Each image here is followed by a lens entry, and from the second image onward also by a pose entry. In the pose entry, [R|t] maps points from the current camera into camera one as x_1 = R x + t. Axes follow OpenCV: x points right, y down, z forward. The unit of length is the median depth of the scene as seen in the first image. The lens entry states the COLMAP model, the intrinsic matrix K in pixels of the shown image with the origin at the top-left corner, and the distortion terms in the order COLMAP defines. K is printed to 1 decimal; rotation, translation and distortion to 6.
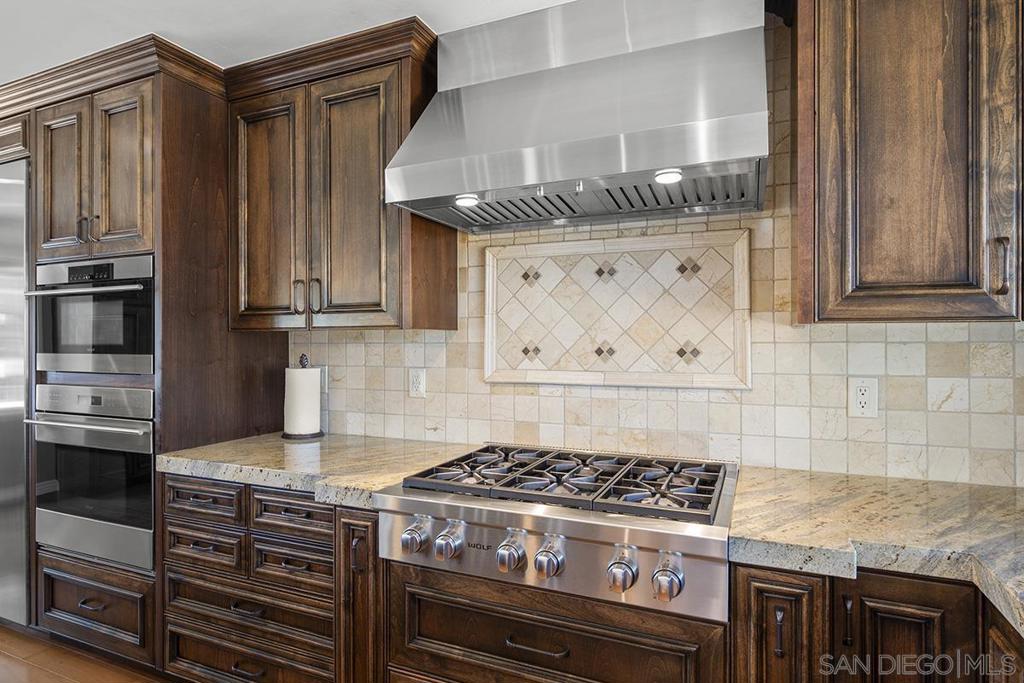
lens RADIAL K [[561.9, 0, 512.0], [0, 561.9, 341.5], [0, 0, 1]] dist [-0.000564, -0.000324]
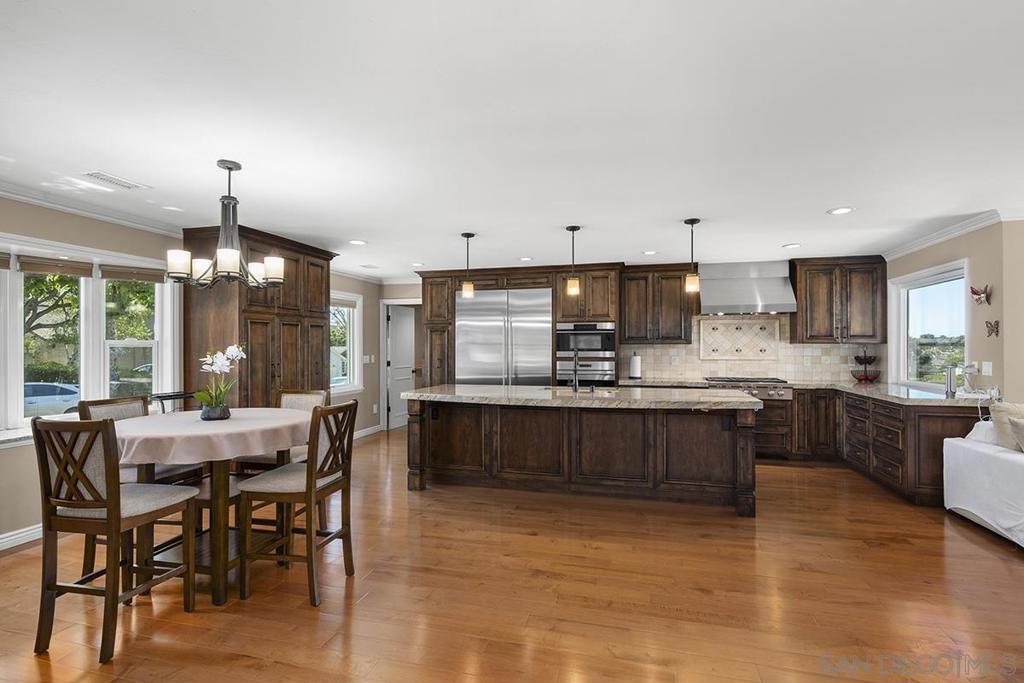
lens RADIAL K [[506.8, 0, 512.0], [0, 506.8, 341.5], [0, 0, 1]] dist [0.018485, 0.000057]
pose [[0.986513, 0.001244, 0.163680, -1.808431], [0.000542, 0.999941, -0.010863, -0.005019], [-0.163684, 0.010805, 0.986454, -1.992542]]
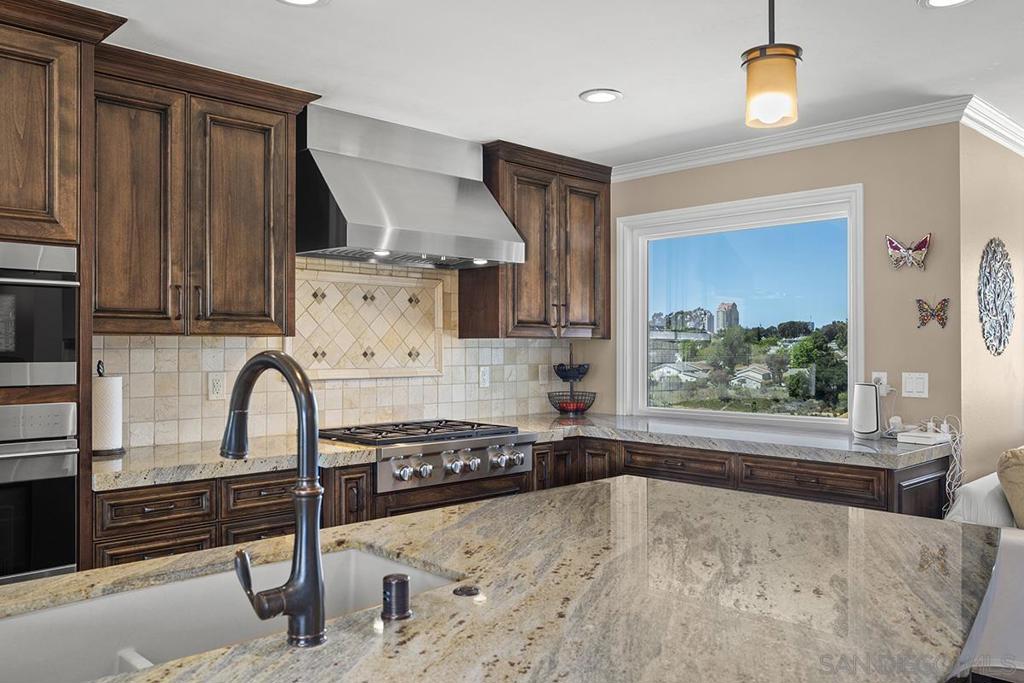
lens RADIAL K [[828.2, 0, 512.0], [0, 828.2, 341.5], [0, 0, 1]] dist [0.000067, 0.000427]
pose [[0.373245, 0.006793, 0.927708, -1.621033], [-0.000760, 0.999975, -0.007017, 0.000252], [-0.927733, 0.001914, 0.373240, -0.109221]]
